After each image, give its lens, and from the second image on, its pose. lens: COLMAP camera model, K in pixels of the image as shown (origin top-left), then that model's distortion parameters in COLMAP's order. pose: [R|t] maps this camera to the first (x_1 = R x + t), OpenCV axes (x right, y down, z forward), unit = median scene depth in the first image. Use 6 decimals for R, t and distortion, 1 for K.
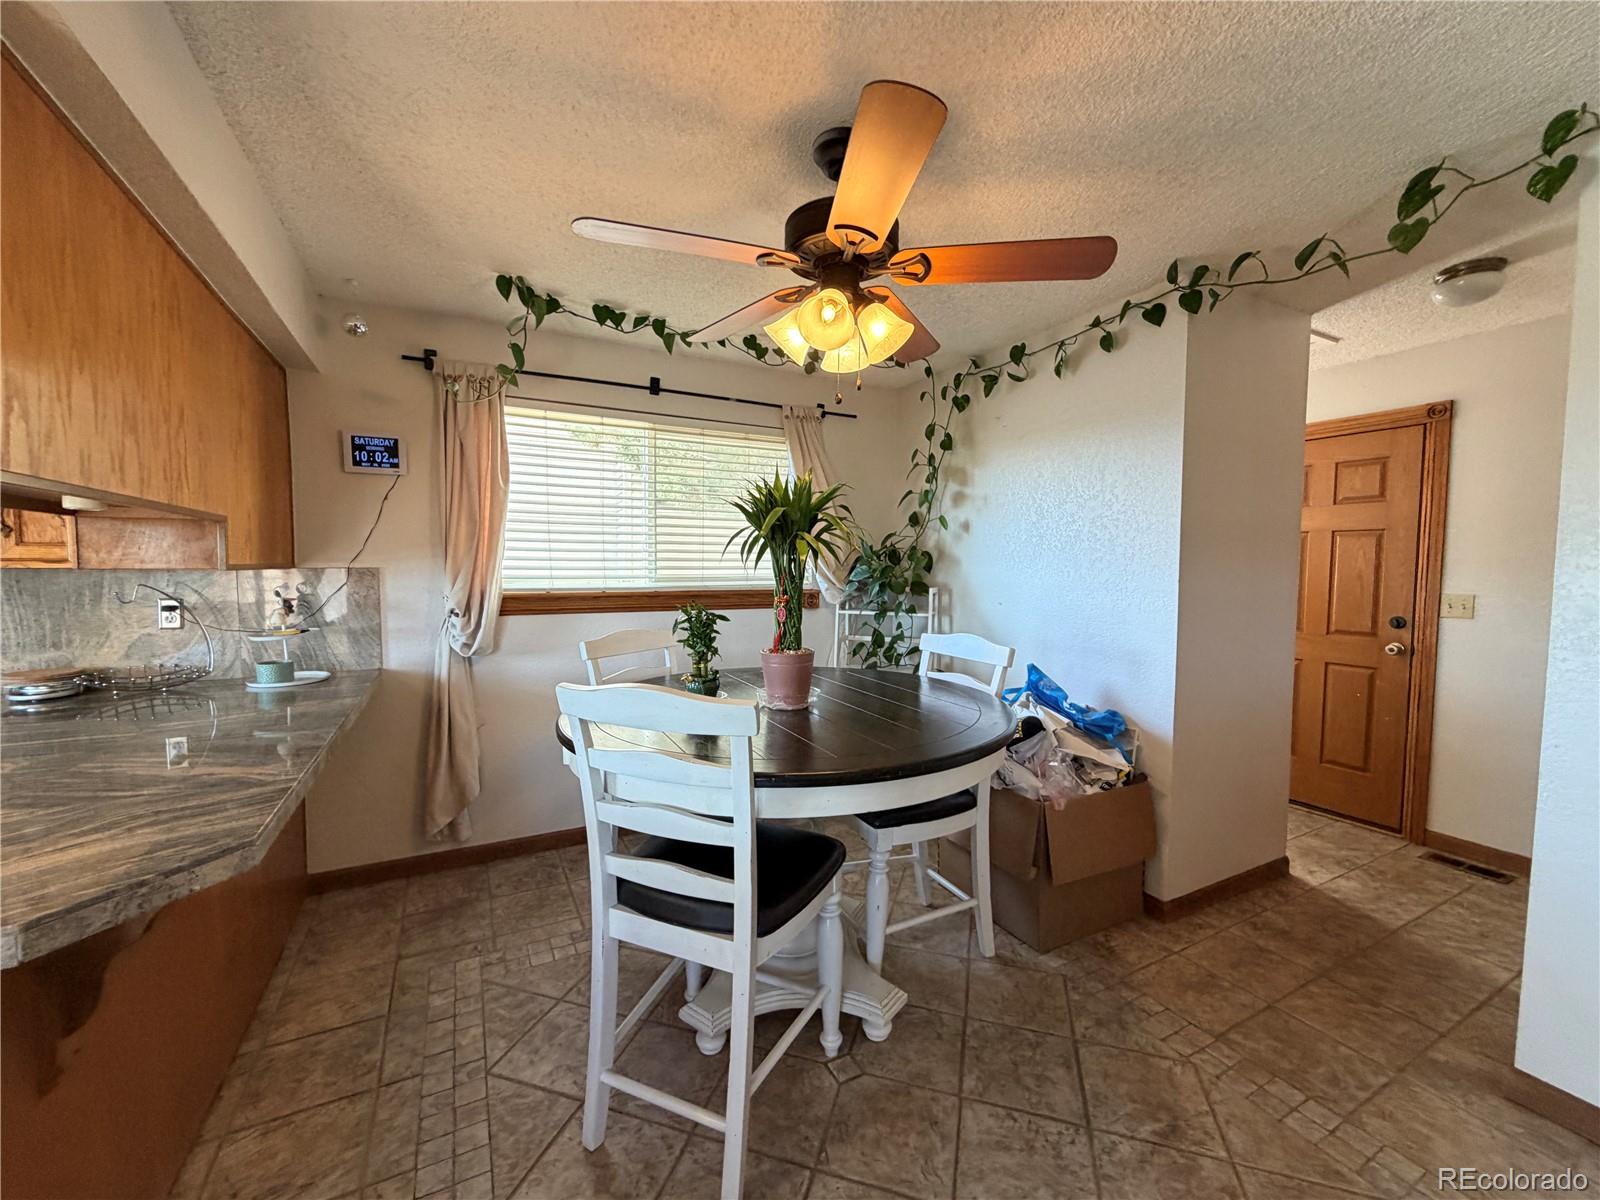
lens RADIAL K [[637.9, 0, 796.4], [0, 637.9, 599.0], [0, 0, 1]] dist [-0.000757, 0.000414]
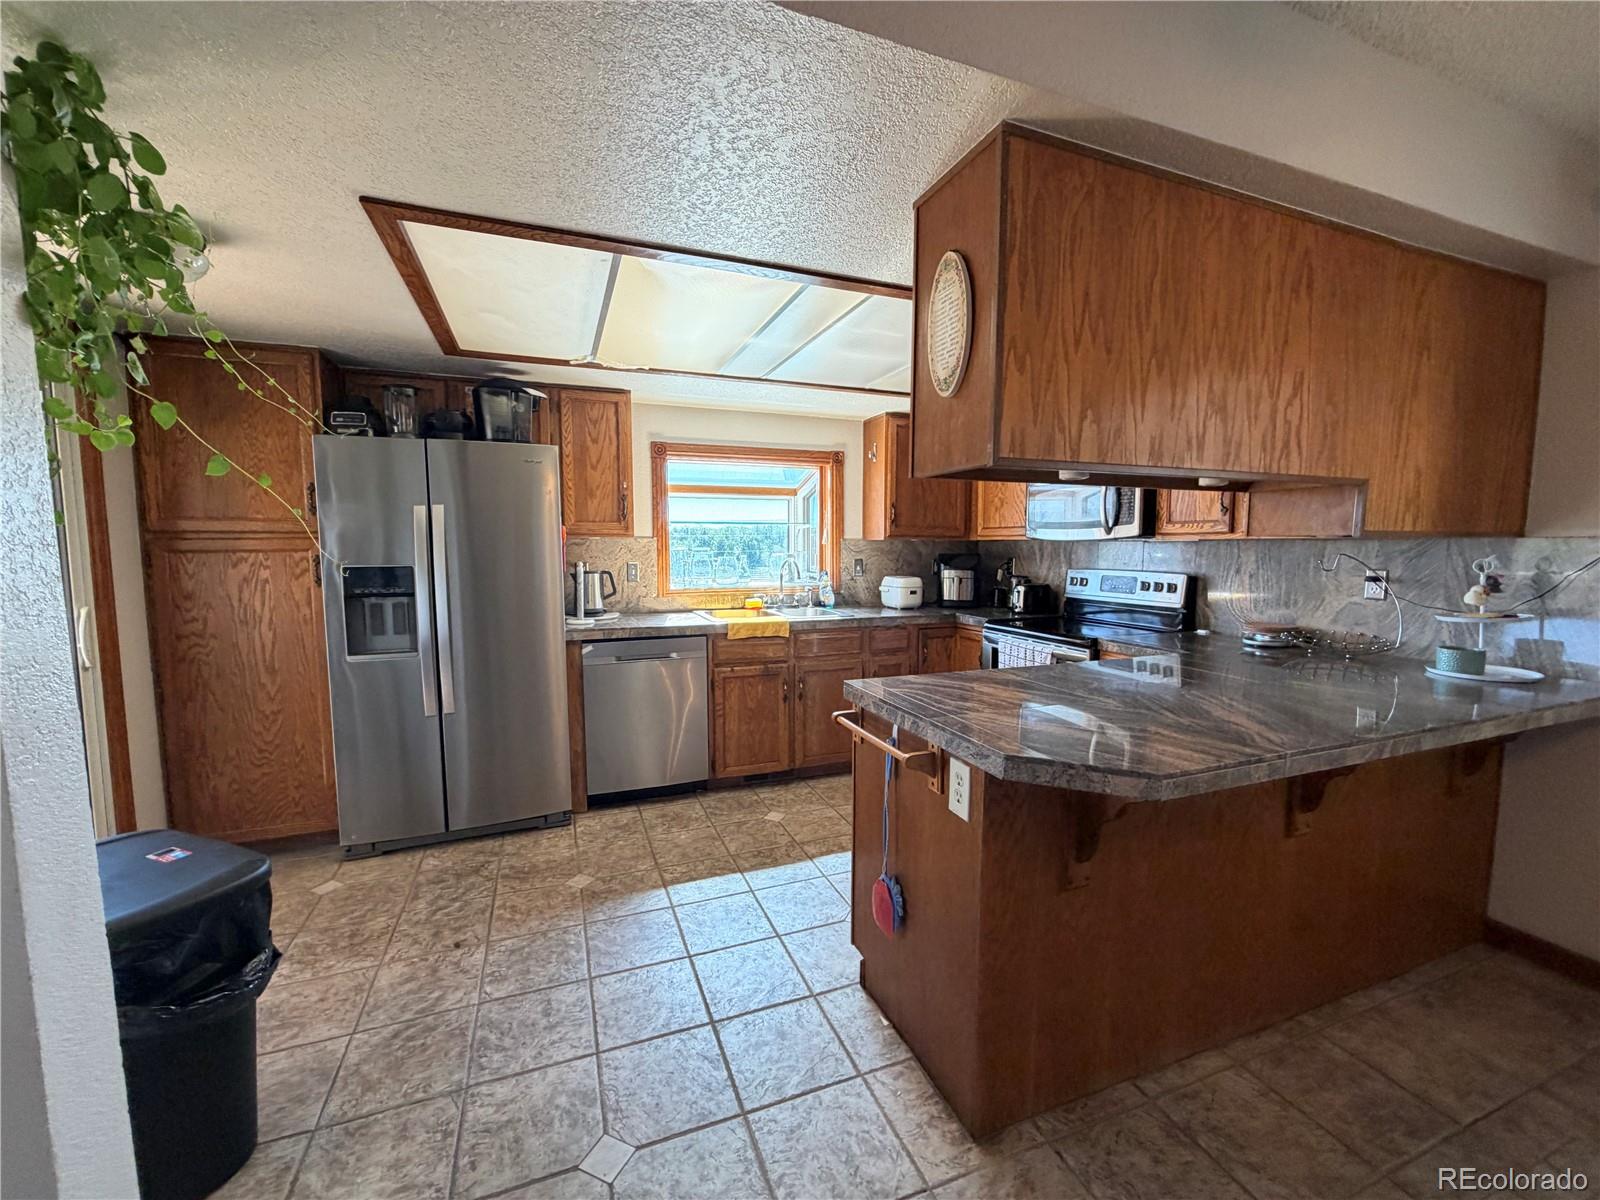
lens RADIAL K [[637.9, 0, 796.4], [0, 637.9, 599.0], [0, 0, 1]] dist [-0.000757, 0.000414]
pose [[-0.110381, 0.083247, -0.990397, 0.127193], [-0.055719, 0.994401, 0.089794, 0.006909], [0.992326, 0.065096, -0.105124, 0.226232]]
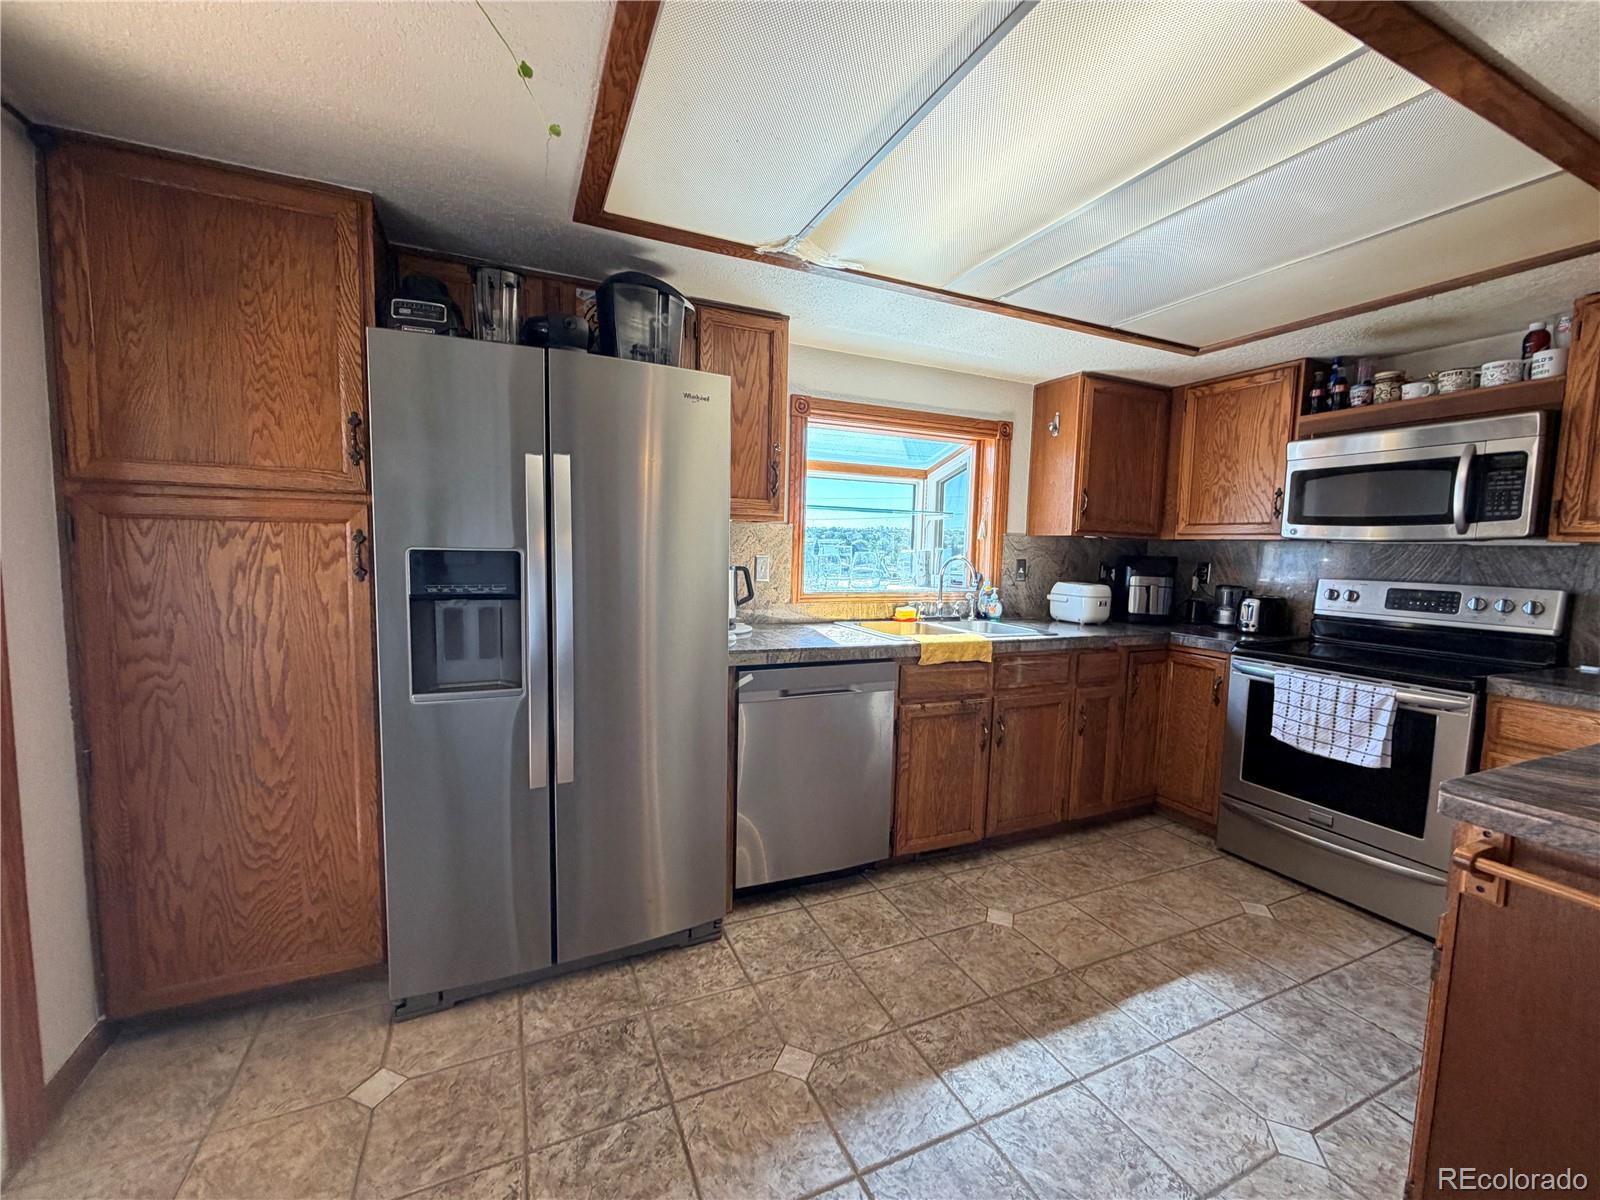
lens RADIAL K [[637.9, 0, 796.4], [0, 637.9, 599.0], [0, 0, 1]] dist [-0.000757, 0.000414]
pose [[-0.055725, 0.080596, -0.995188, -0.264496], [-0.082231, 0.992980, 0.085022, 0.060064], [0.995054, 0.086574, -0.048707, -0.269275]]
